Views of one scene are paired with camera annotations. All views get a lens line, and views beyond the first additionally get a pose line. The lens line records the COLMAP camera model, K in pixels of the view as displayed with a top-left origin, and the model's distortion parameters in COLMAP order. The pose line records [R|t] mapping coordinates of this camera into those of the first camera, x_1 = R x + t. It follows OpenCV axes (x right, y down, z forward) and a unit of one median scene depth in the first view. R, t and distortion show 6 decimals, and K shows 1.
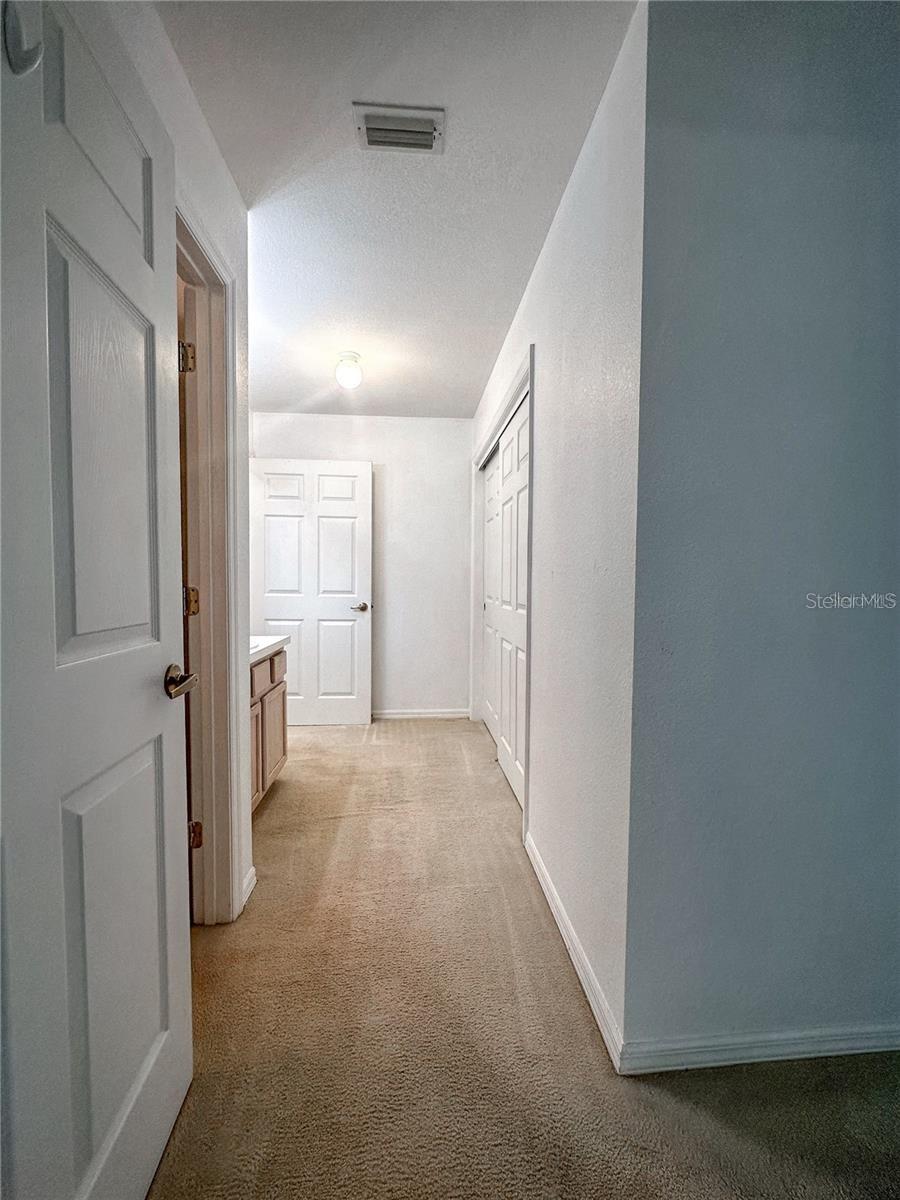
lens RADIAL K [[485.1, 0, 445.9], [0, 485.1, 603.1], [0, 0, 1]] dist [-0.002348, -0.000665]
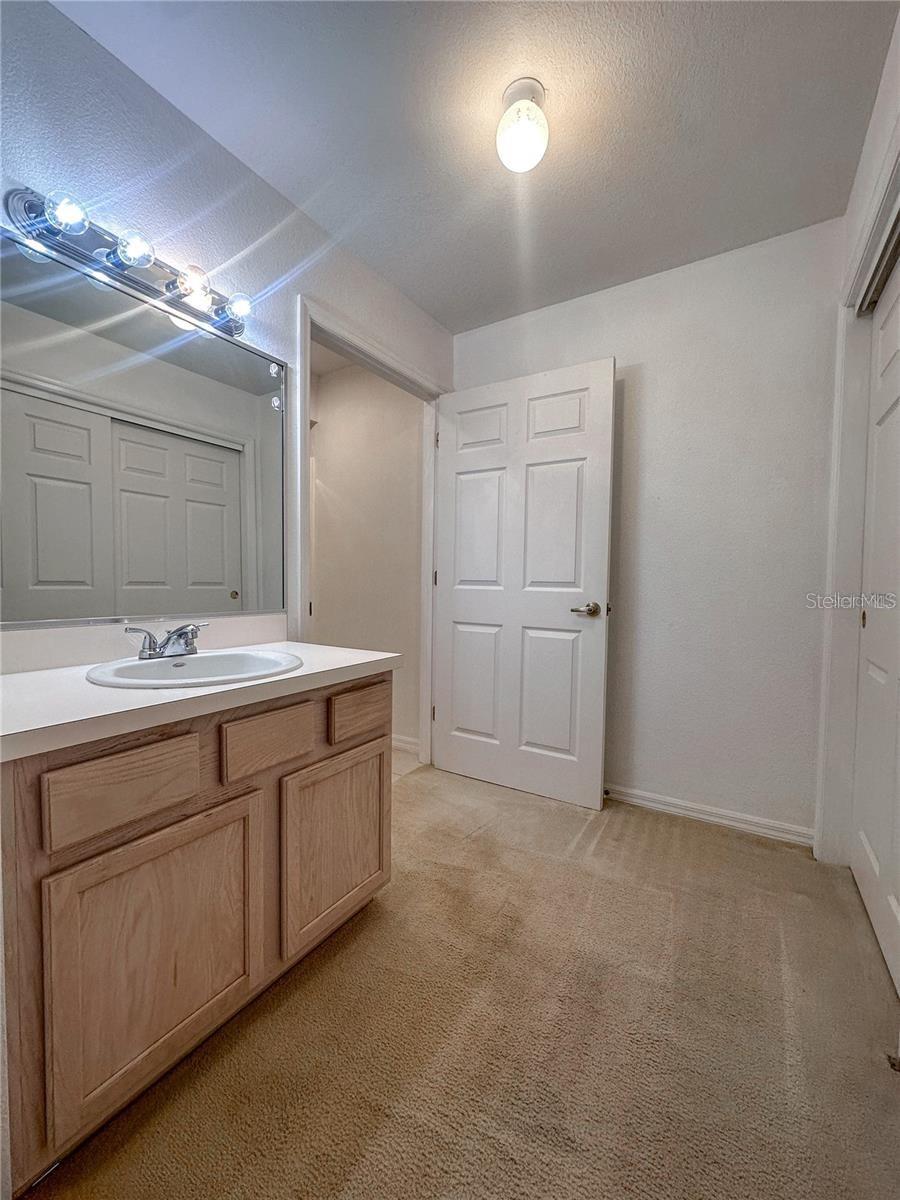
lens RADIAL K [[485.1, 0, 445.9], [0, 485.1, 603.1], [0, 0, 1]] dist [-0.002348, -0.000665]
pose [[0.809060, 0.028833, -0.587019, 0.030668], [-0.031116, 0.999497, 0.006207, 0.002075], [0.586902, 0.013244, 0.809550, 0.421941]]
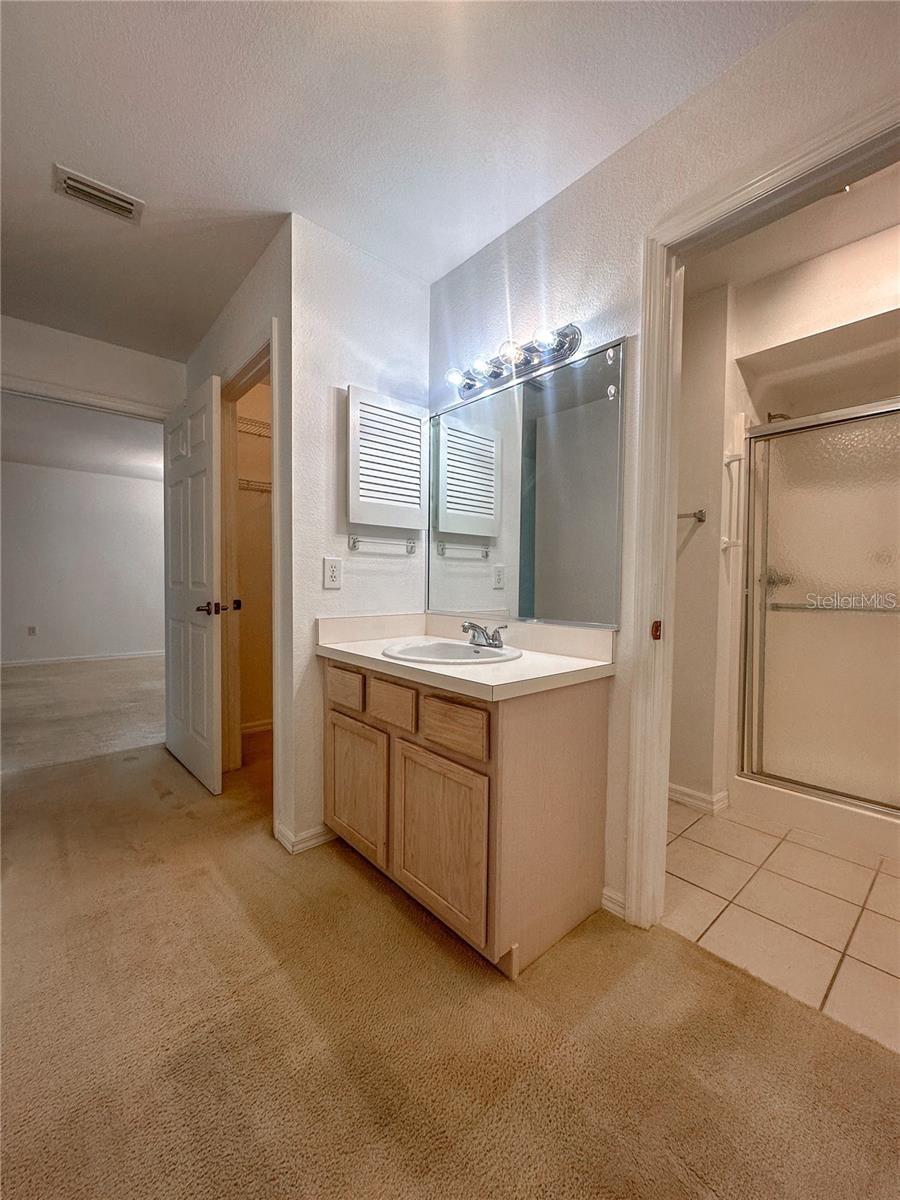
lens RADIAL K [[485.1, 0, 445.9], [0, 485.1, 603.1], [0, 0, 1]] dist [-0.002348, -0.000665]
pose [[-0.797493, 0.013040, -0.603188, -0.016438], [-0.041101, 0.996270, 0.075879, -0.028256], [0.601927, 0.085305, -0.793982, 0.948542]]
